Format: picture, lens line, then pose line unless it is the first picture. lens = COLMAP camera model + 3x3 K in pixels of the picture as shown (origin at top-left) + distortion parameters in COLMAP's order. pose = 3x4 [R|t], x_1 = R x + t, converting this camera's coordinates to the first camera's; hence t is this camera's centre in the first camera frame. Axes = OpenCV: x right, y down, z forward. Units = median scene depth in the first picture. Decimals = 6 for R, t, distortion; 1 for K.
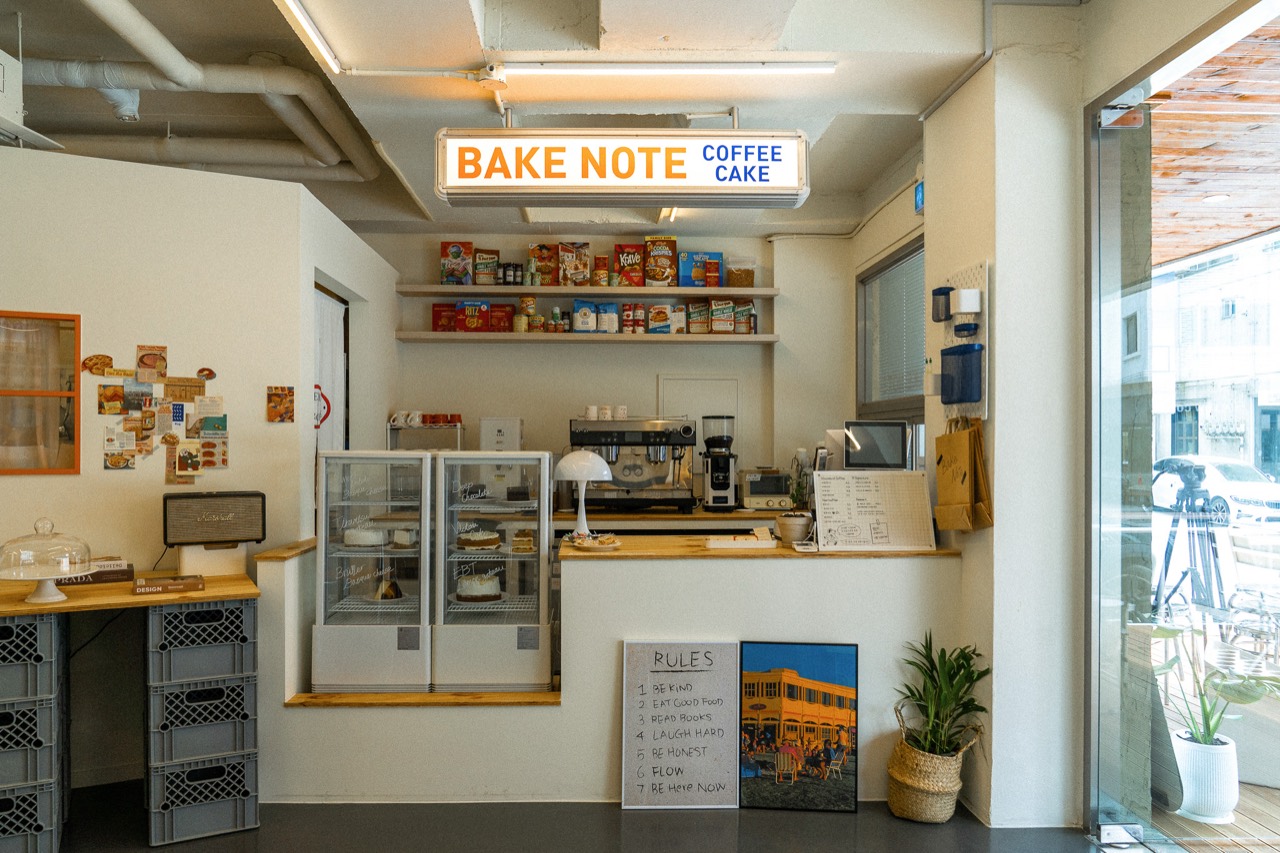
lens RADIAL K [[894.1, 0, 630.5], [0, 894.1, 443.0], [0, 0, 1]] dist [-0.032755, 0.019194]
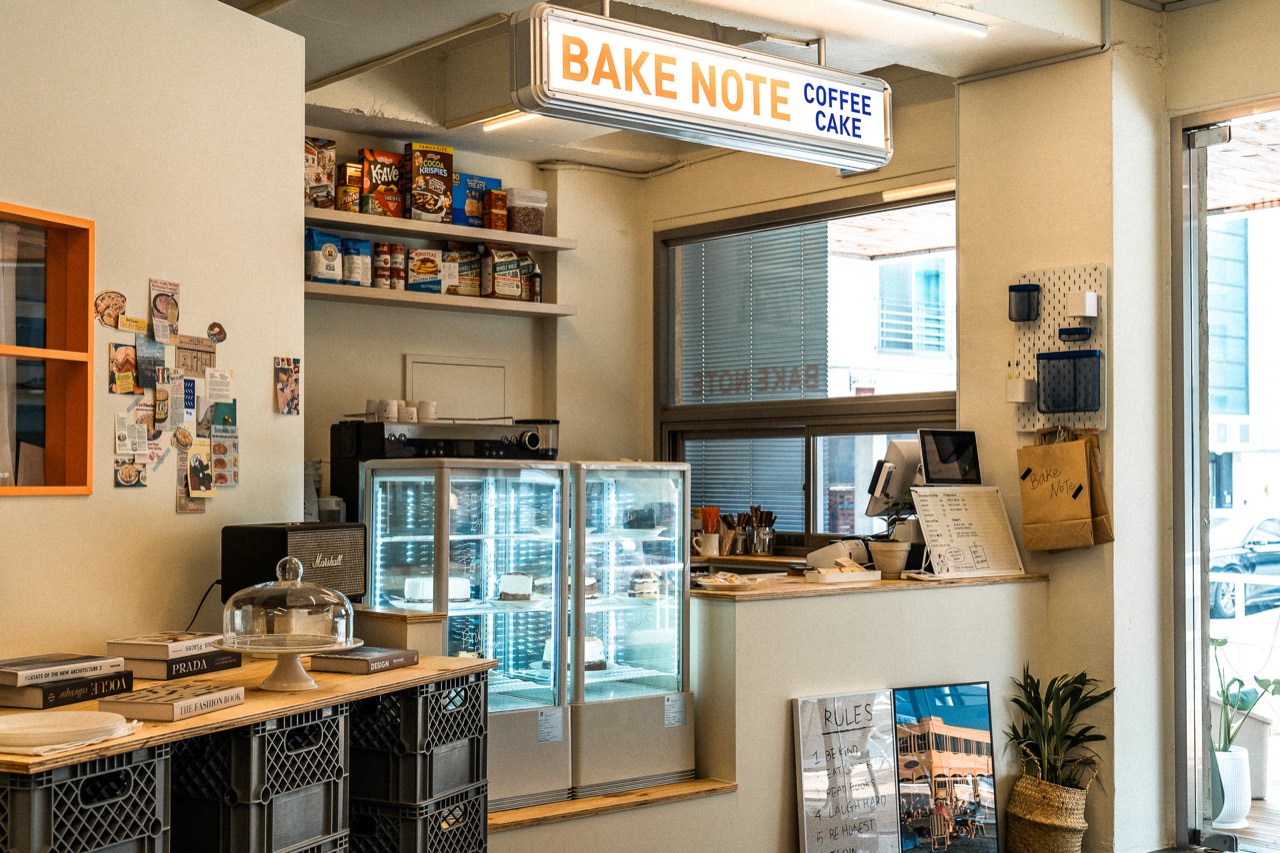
lens RADIAL K [[1653.6, 0, 601.9], [0, 1653.6, 444.5], [0, 0, 1]] dist [0.016787, 0.000000]
pose [[0.786532, 0.013258, 0.617408, -0.980959], [-0.000600, 0.999785, -0.020705, 0.023012], [-0.617550, 0.015915, 0.786371, -0.055228]]
